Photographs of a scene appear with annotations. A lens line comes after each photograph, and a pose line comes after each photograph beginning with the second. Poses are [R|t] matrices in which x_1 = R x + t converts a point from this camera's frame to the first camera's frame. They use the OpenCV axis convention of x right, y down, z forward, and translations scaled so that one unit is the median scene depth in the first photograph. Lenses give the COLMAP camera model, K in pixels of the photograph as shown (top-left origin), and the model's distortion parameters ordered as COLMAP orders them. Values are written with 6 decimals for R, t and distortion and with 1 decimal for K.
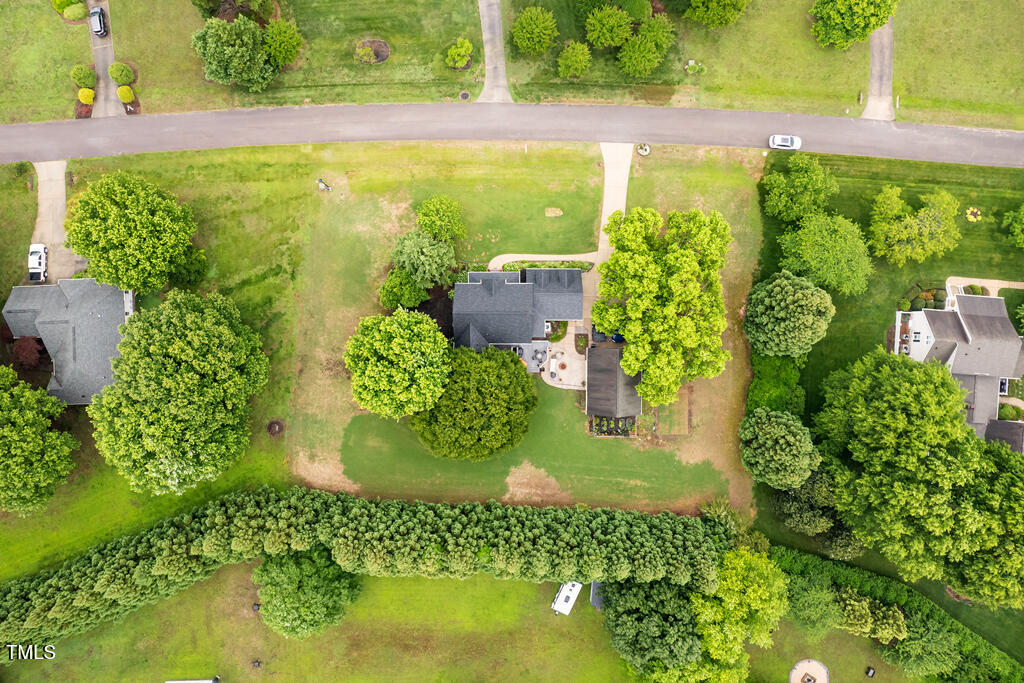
lens RADIAL K [[761.8, 0, 505.8], [0, 761.8, 333.2], [0, 0, 1]] dist [-0.047613, 0.029790]
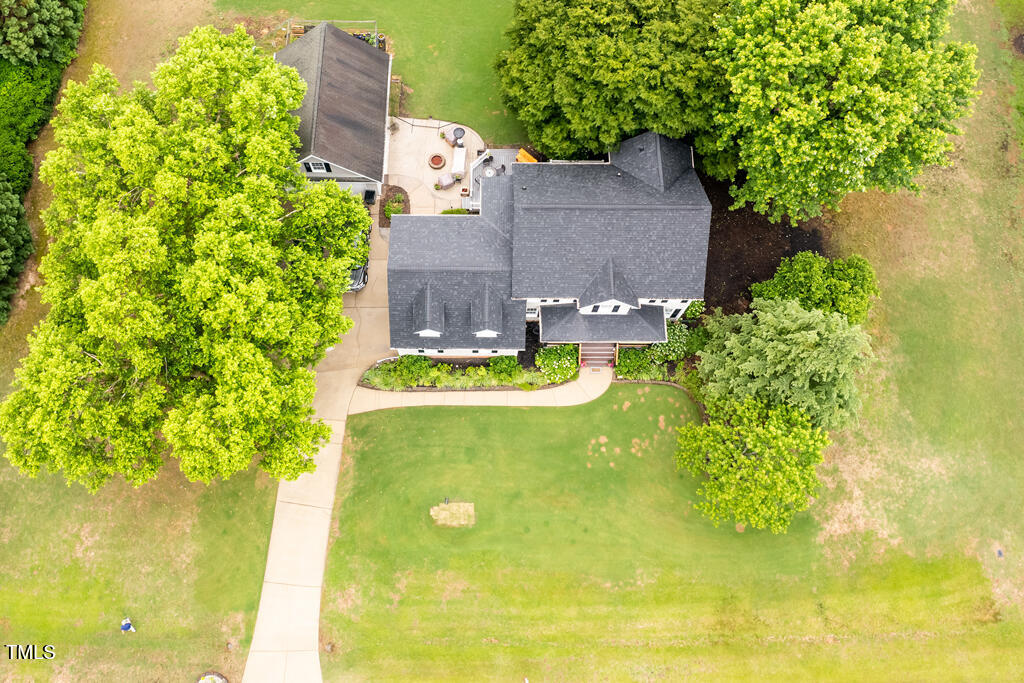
lens RADIAL K [[918.0, 0, 478.4], [0, 918.0, 207.4], [0, 0, 1]] dist [-0.039161, 0.023687]
pose [[-0.999974, 0.002216, 0.006795, 0.046805], [0.000612, -0.920680, 0.390319, -0.200069], [0.007121, 0.390313, 0.920655, 0.503123]]
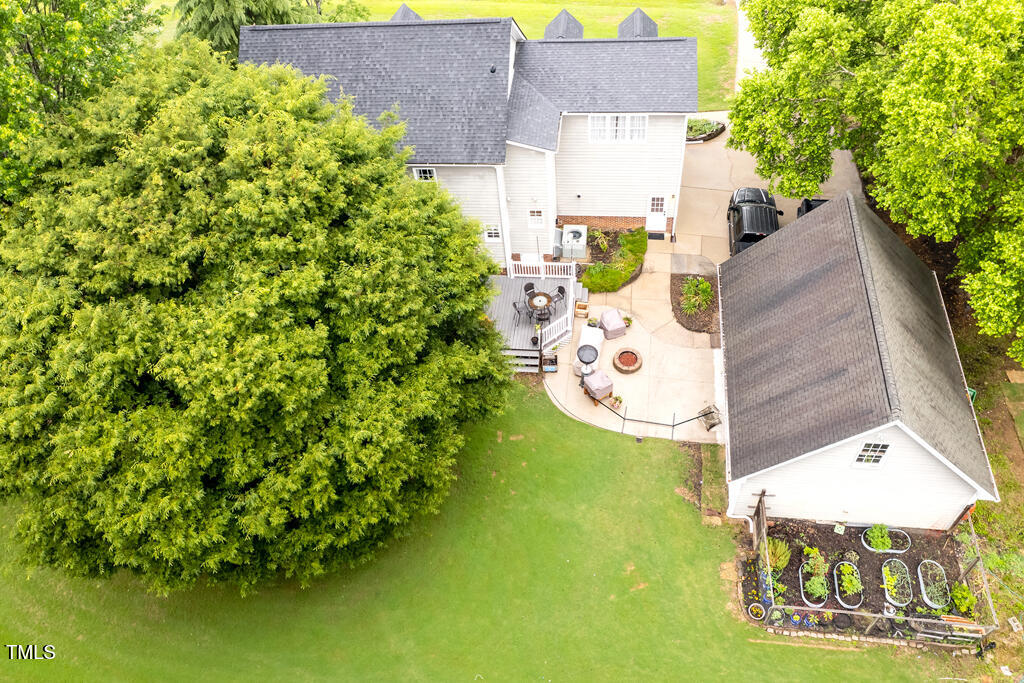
lens RADIAL K [[811.4, 0, 478.8], [0, 811.4, 334.6], [0, 0, 1]] dist [-0.056678, 0.047521]
pose [[0.986428, 0.044282, -0.158109, 0.068625], [-0.134102, 0.772914, -0.620178, 0.222514], [0.094742, 0.632964, 0.768362, 0.773958]]
